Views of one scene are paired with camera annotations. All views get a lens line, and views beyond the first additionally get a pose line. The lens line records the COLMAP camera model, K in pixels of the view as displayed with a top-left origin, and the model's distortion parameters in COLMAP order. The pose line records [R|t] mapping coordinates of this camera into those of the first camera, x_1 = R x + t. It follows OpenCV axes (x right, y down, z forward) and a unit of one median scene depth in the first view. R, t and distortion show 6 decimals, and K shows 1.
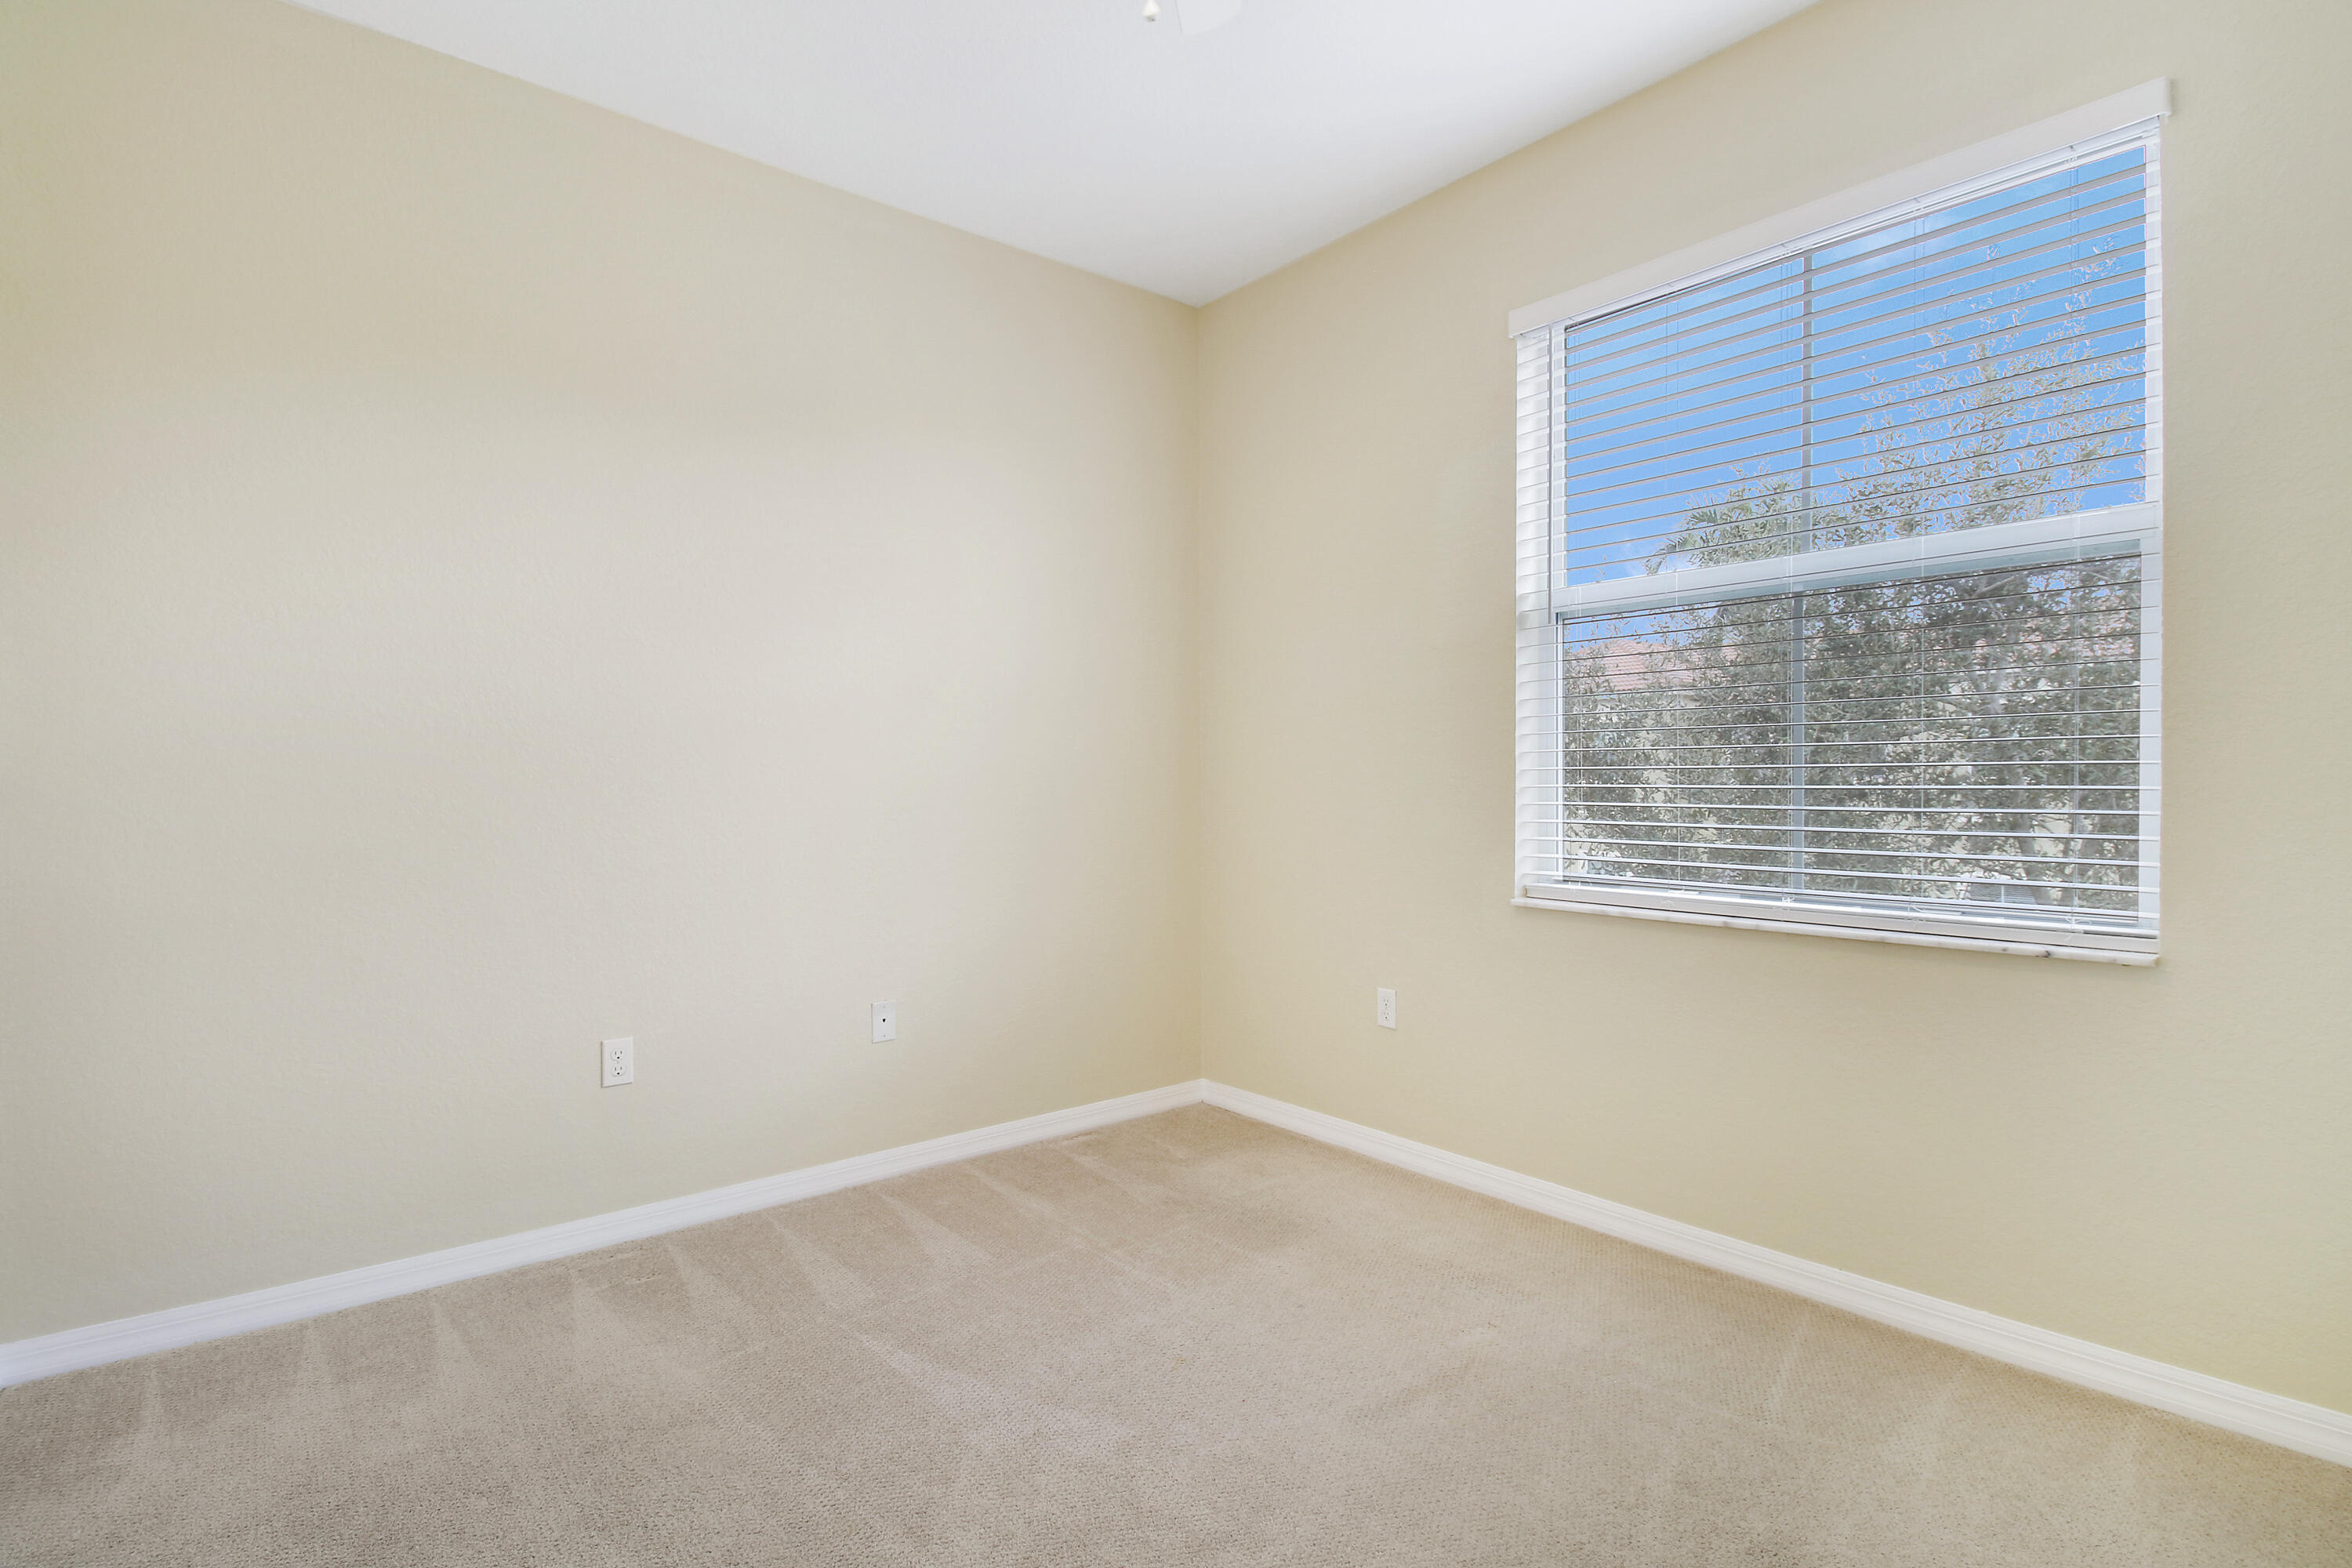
lens RADIAL K [[1080.2, 0, 1171.9], [0, 1080.2, 772.4], [0, 0, 1]] dist [0.000436, 0.000388]
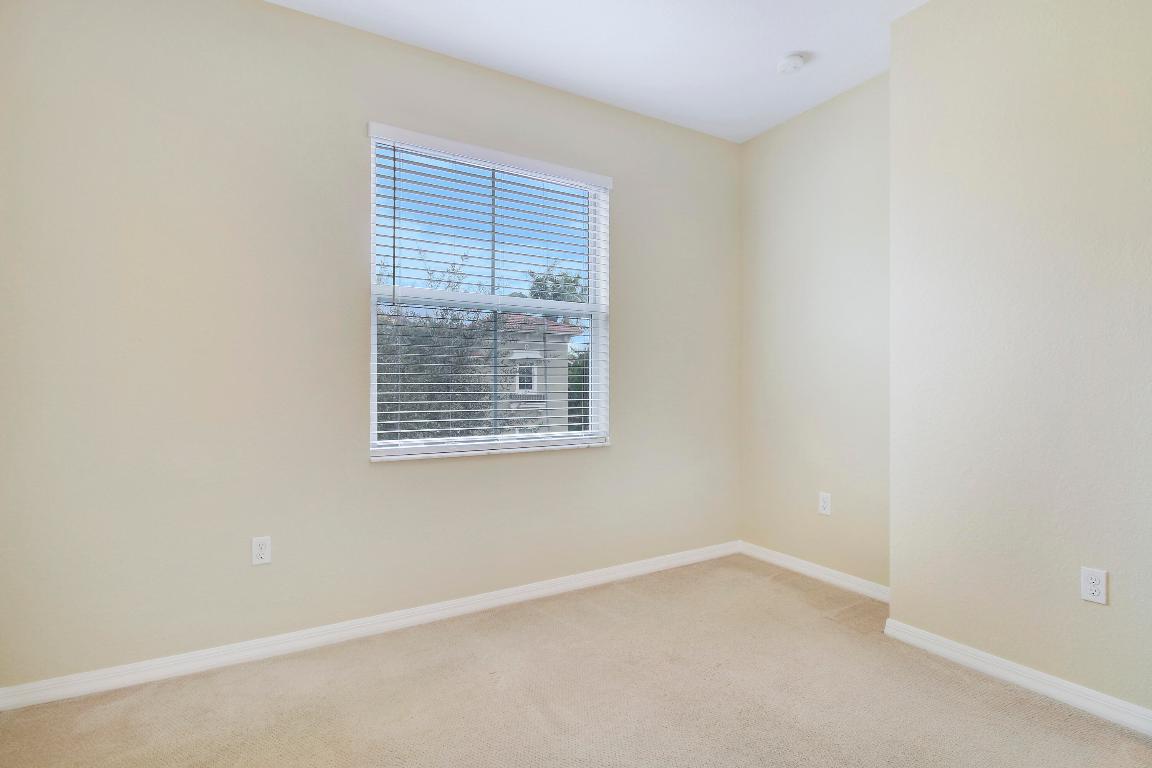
lens RADIAL K [[529.4, 0, 575.4], [0, 529.4, 375.4], [0, 0, 1]] dist [-0.016642, -0.000462]
pose [[0.205087, 0.023132, 0.978470, -0.509363], [-0.000745, 0.999724, -0.023479, 0.003862], [-0.978743, 0.004086, 0.205048, 0.572567]]
